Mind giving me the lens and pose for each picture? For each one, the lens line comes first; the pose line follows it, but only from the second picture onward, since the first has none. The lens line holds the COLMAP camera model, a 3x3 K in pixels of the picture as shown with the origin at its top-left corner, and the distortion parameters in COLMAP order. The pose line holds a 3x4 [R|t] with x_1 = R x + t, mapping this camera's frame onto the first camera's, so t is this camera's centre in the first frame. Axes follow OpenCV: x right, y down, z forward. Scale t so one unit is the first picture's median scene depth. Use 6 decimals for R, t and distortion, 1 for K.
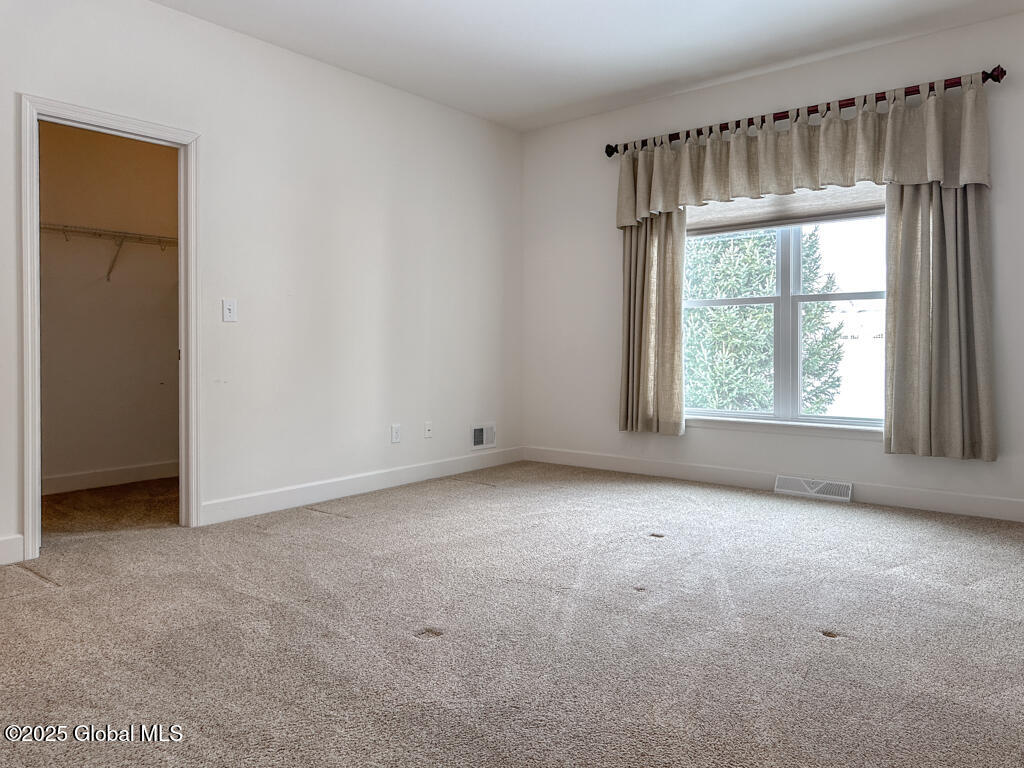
lens RADIAL K [[737.8, 0, 493.5], [0, 737.8, 363.3], [0, 0, 1]] dist [0.056935, -0.063603]
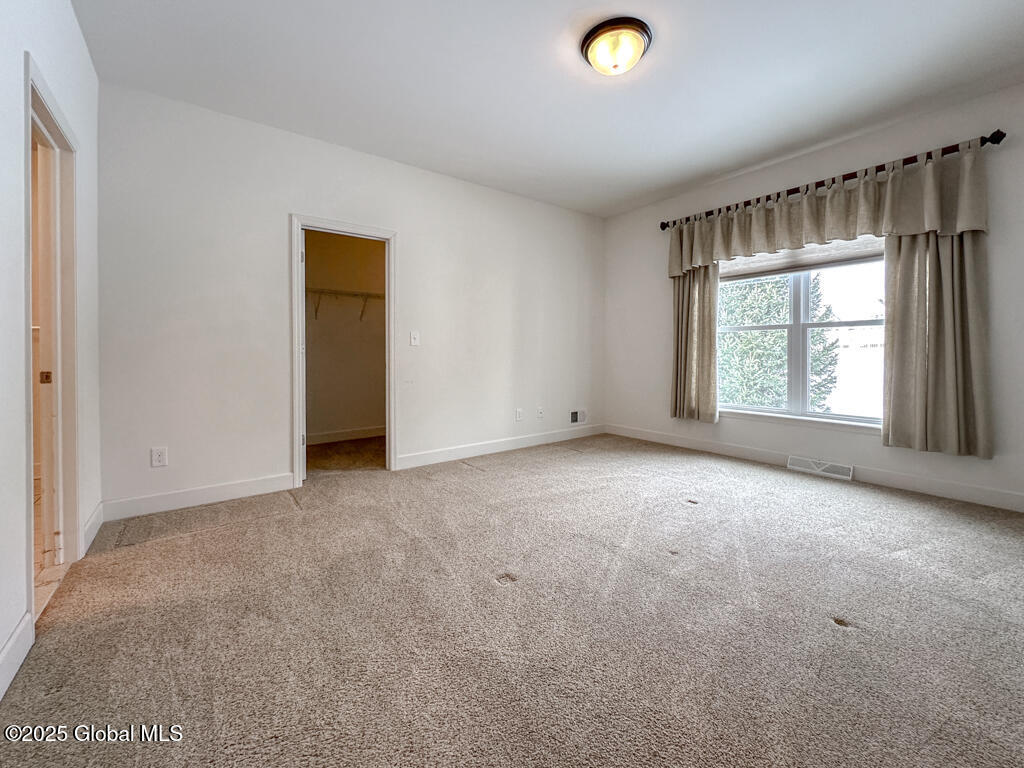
lens RADIAL K [[423.0, 0, 508.8], [0, 423.0, 362.3], [0, 0, 1]] dist [-0.004095, 0.000883]
pose [[0.975744, 0.002659, -0.218899, 0.057309], [-0.002198, 0.999995, 0.002349, -0.024820], [0.218904, -0.001811, 0.975745, 0.159968]]
